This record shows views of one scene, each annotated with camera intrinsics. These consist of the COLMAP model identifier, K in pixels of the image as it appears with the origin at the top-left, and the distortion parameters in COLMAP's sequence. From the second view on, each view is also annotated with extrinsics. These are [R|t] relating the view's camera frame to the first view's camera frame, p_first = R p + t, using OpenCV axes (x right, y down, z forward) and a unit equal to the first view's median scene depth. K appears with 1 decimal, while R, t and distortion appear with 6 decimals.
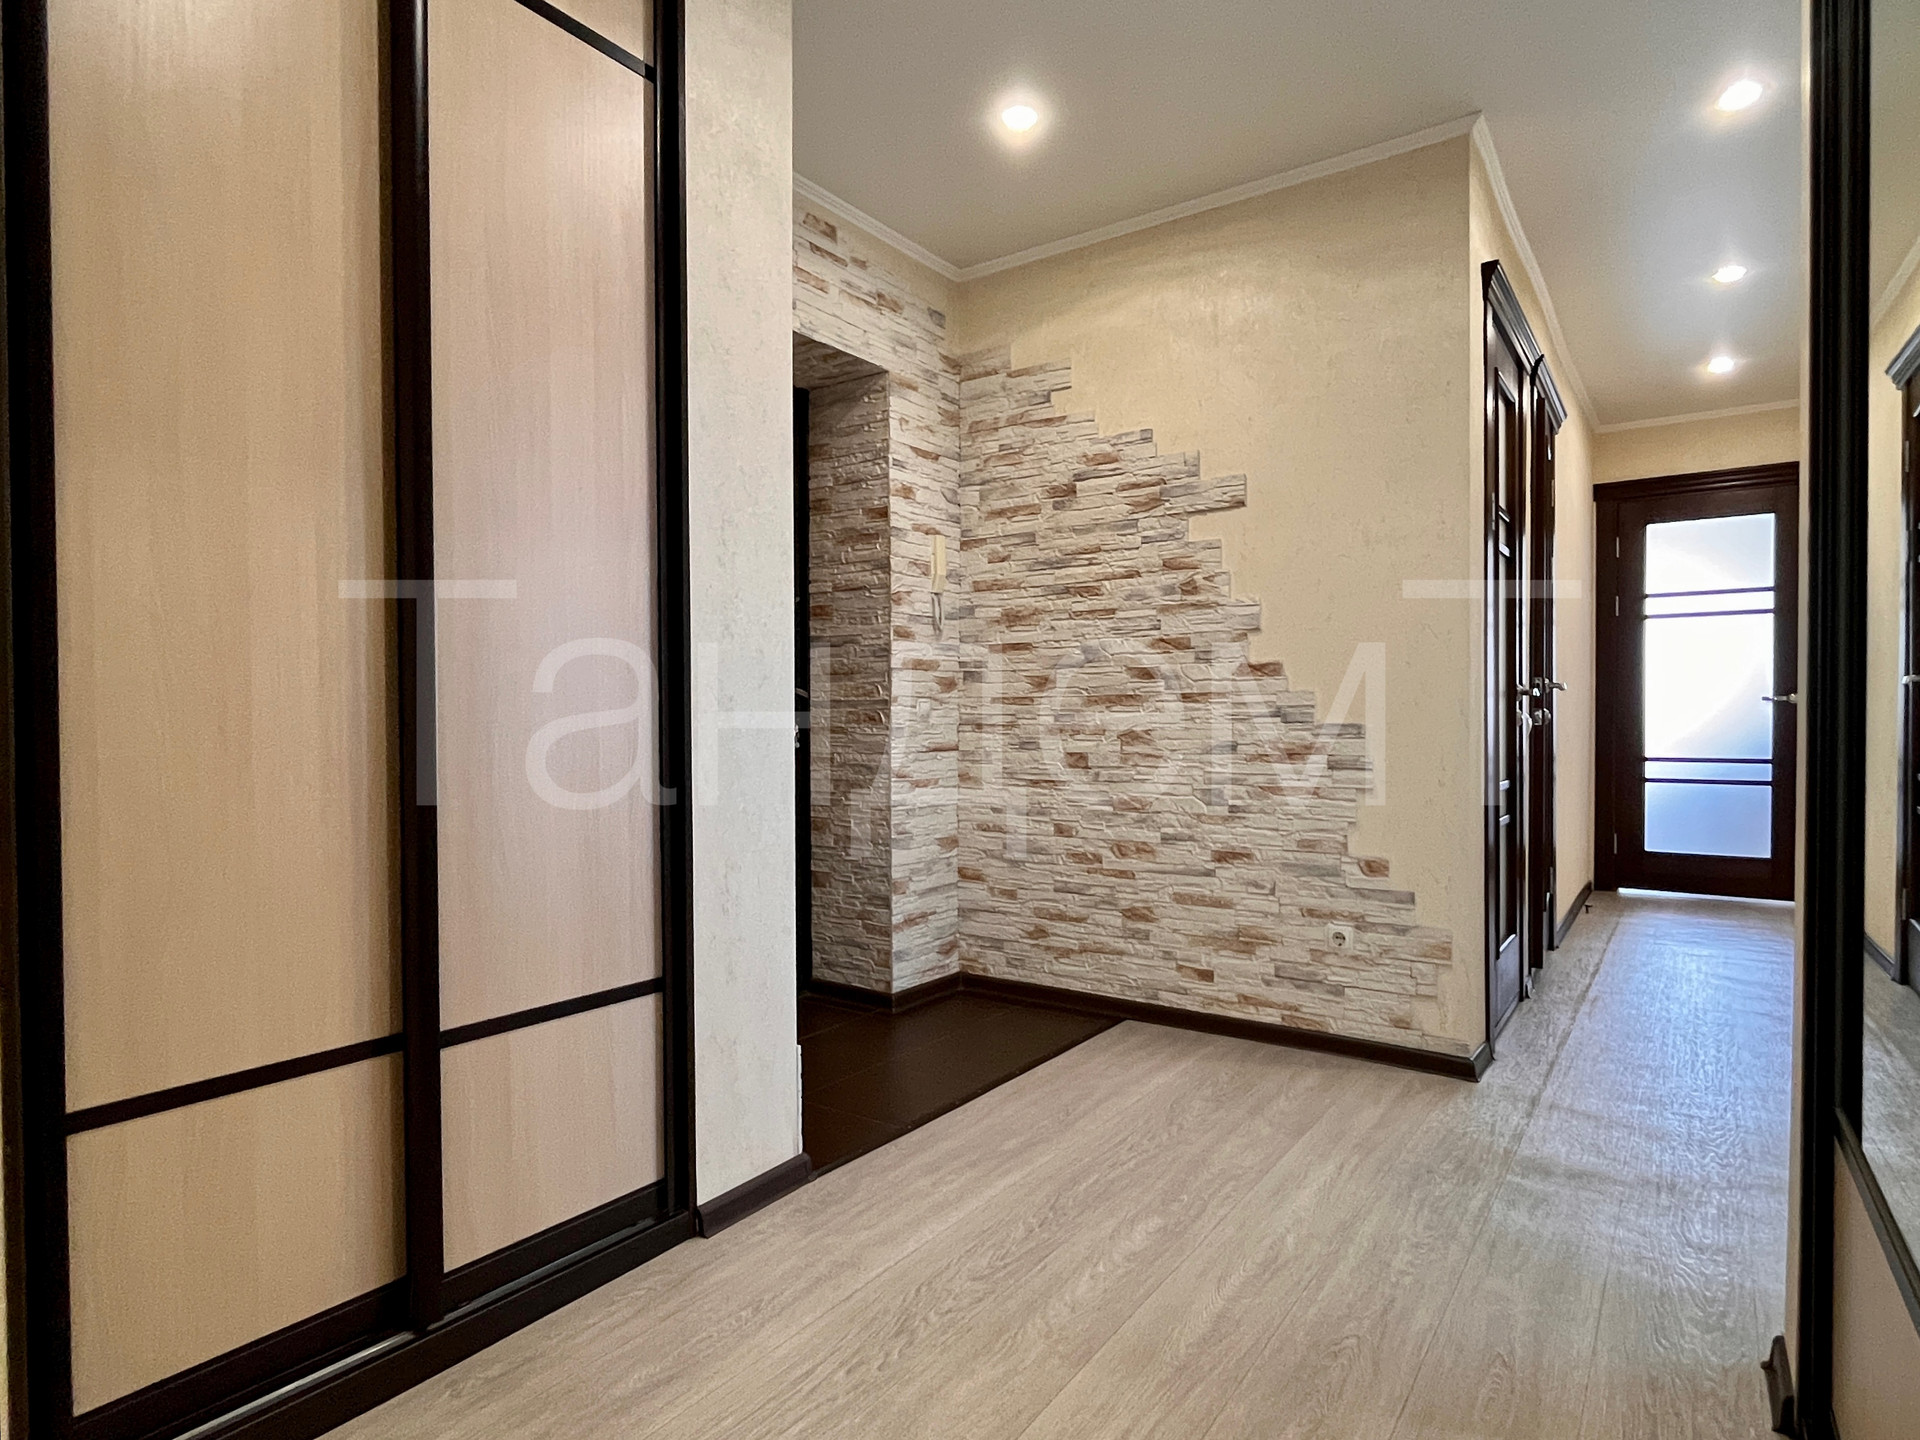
lens RADIAL K [[1070.0, 0, 960.0], [0, 1070.0, 720.0], [0, 0, 1]] dist [-0.000840, -0.000158]
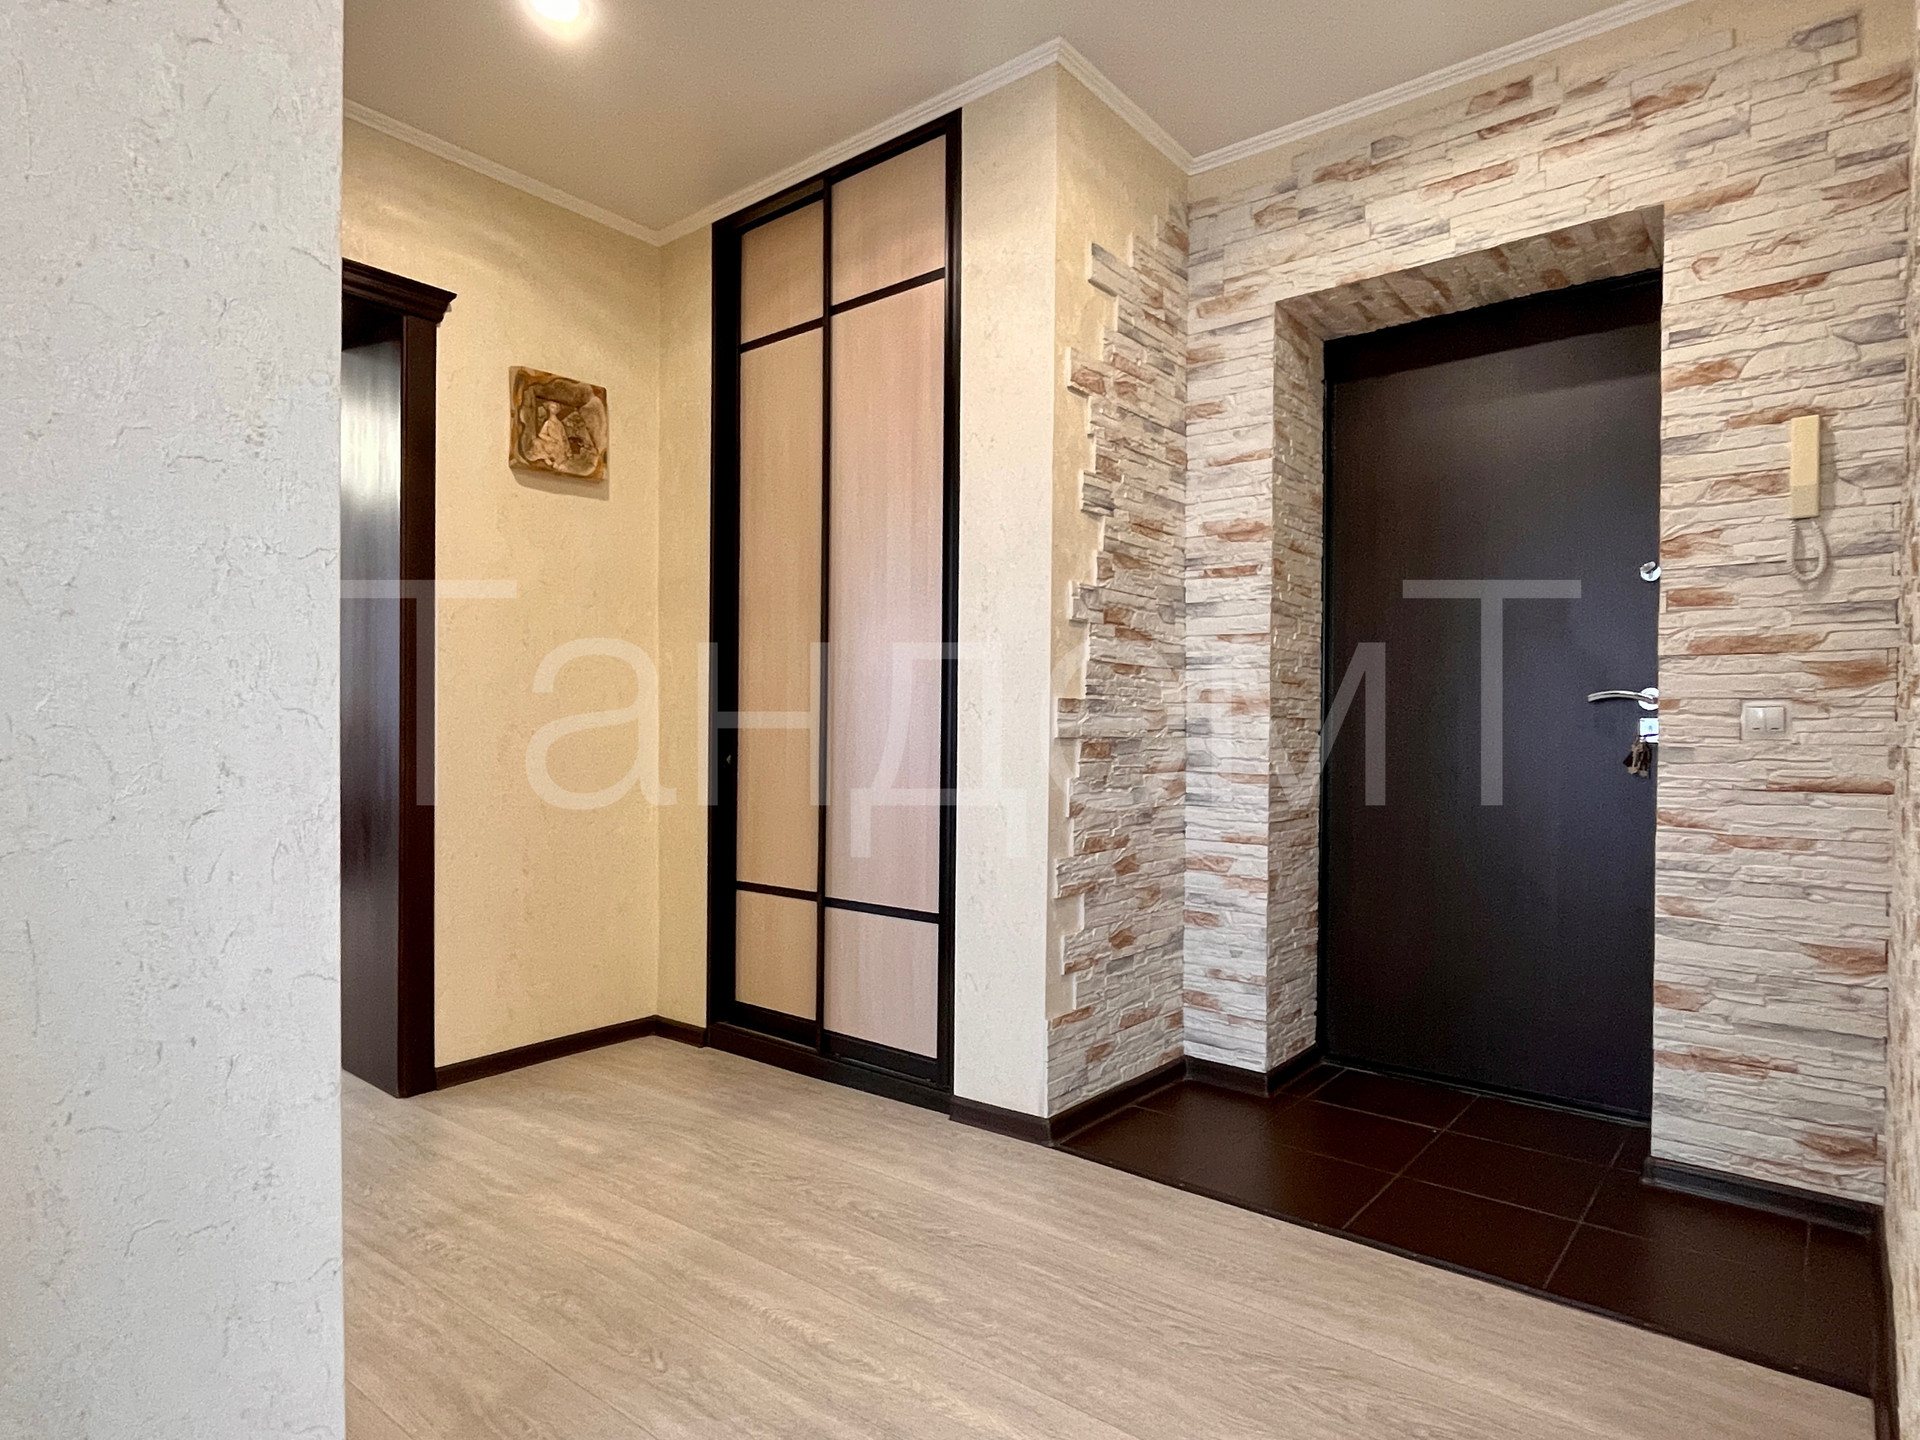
lens RADIAL K [[1099.8, 0, 989.7], [0, 1099.8, 715.6], [0, 0, 1]] dist [-0.000674, 0.000760]
pose [[-0.066054, -0.011183, -0.997753, 0.631808], [-0.008140, 0.999910, -0.010668, -0.001759], [0.997783, 0.007417, -0.066139, 0.636411]]
